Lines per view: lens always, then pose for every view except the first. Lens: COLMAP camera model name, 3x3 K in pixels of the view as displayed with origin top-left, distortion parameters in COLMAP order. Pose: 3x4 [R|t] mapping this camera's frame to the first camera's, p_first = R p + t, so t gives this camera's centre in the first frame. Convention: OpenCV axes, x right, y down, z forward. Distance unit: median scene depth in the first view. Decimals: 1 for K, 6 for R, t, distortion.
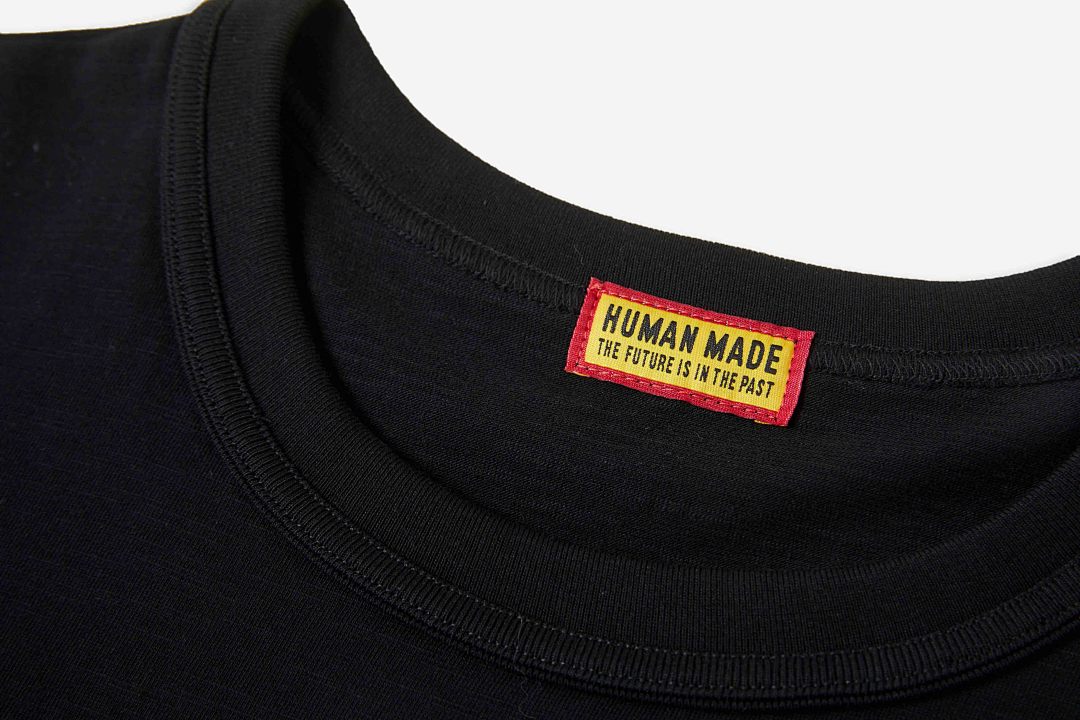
lens RADIAL K [[2087.6, 0, 538.8], [0, 2087.6, 360.5], [0, 0, 1]] dist [-0.184154, 0.000000]
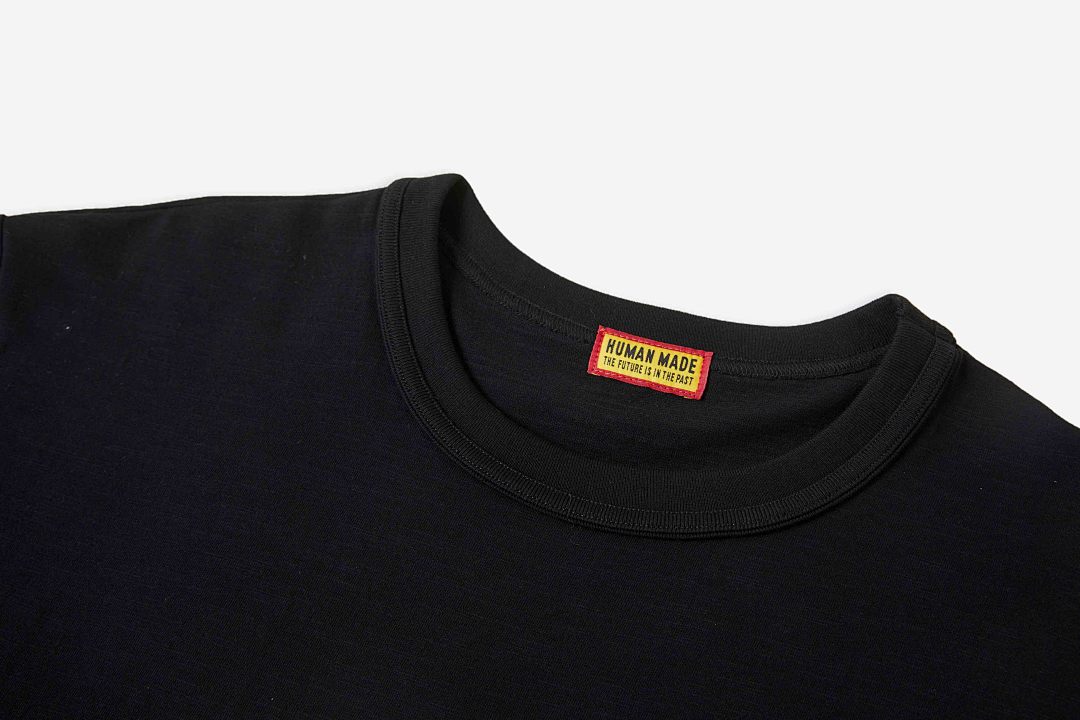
lens RADIAL K [[1406.2, 0, 542.4], [0, 1406.2, 361.4], [0, 0, 1]] dist [-0.007199, 0.000000]
pose [[0.999316, -0.006039, 0.036478, -0.080219], [0.006154, 0.999976, -0.003054, -0.001842], [-0.036459, 0.003277, 0.999330, -0.342192]]
